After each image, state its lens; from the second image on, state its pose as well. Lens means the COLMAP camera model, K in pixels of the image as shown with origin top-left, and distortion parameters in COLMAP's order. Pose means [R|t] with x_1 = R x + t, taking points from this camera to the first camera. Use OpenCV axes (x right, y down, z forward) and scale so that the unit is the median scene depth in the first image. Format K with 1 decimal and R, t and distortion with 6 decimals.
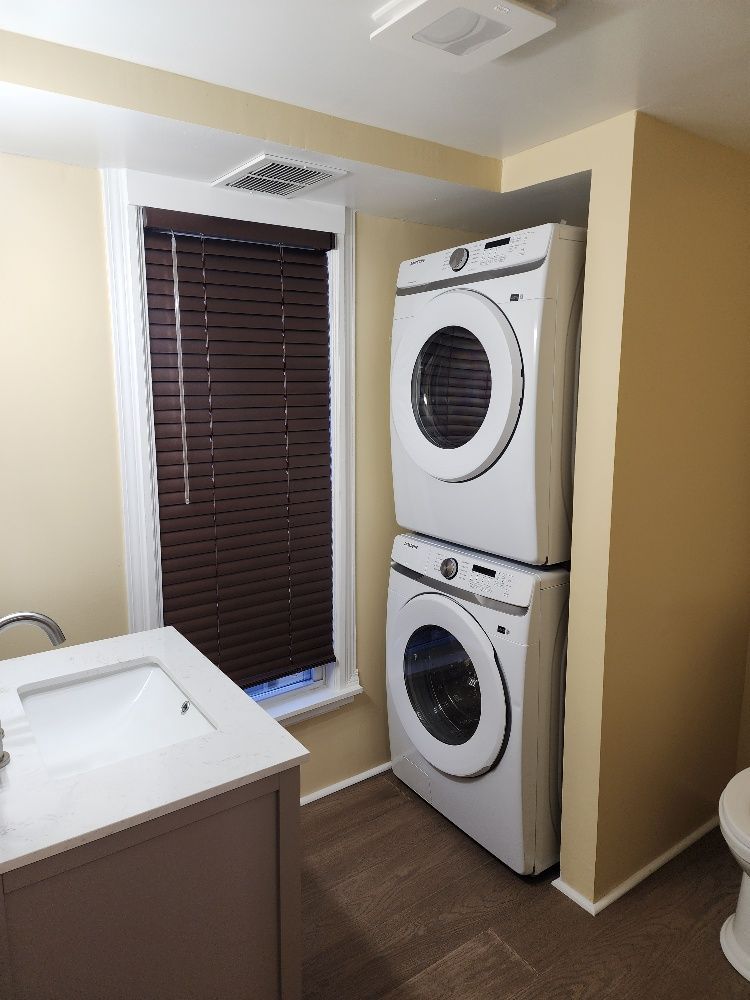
lens RADIAL K [[665.1, 0, 376.9], [0, 665.1, 493.5], [0, 0, 1]] dist [0.094173, -0.080772]
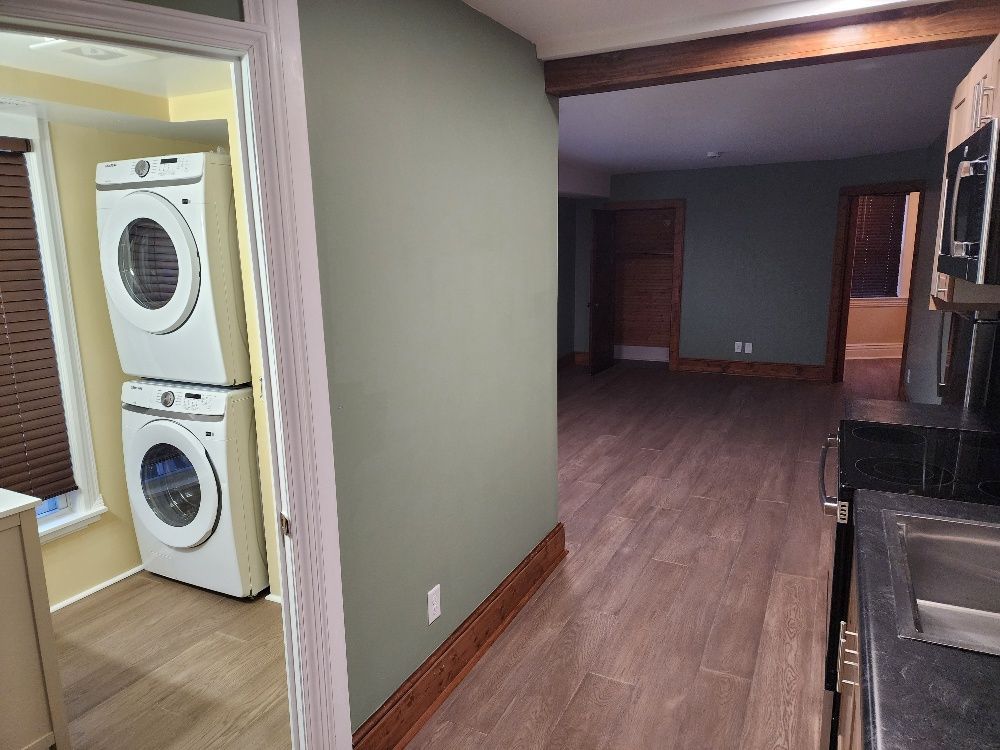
lens RADIAL K [[665.1, 0, 502.6], [0, 665.1, 389.1], [0, 0, 1]] dist [0.094173, -0.080772]
pose [[0.885597, -0.105021, 0.452424, 0.091797], [0.086850, 0.994363, 0.060817, 0.068547], [-0.456261, -0.014566, 0.889727, -0.525117]]
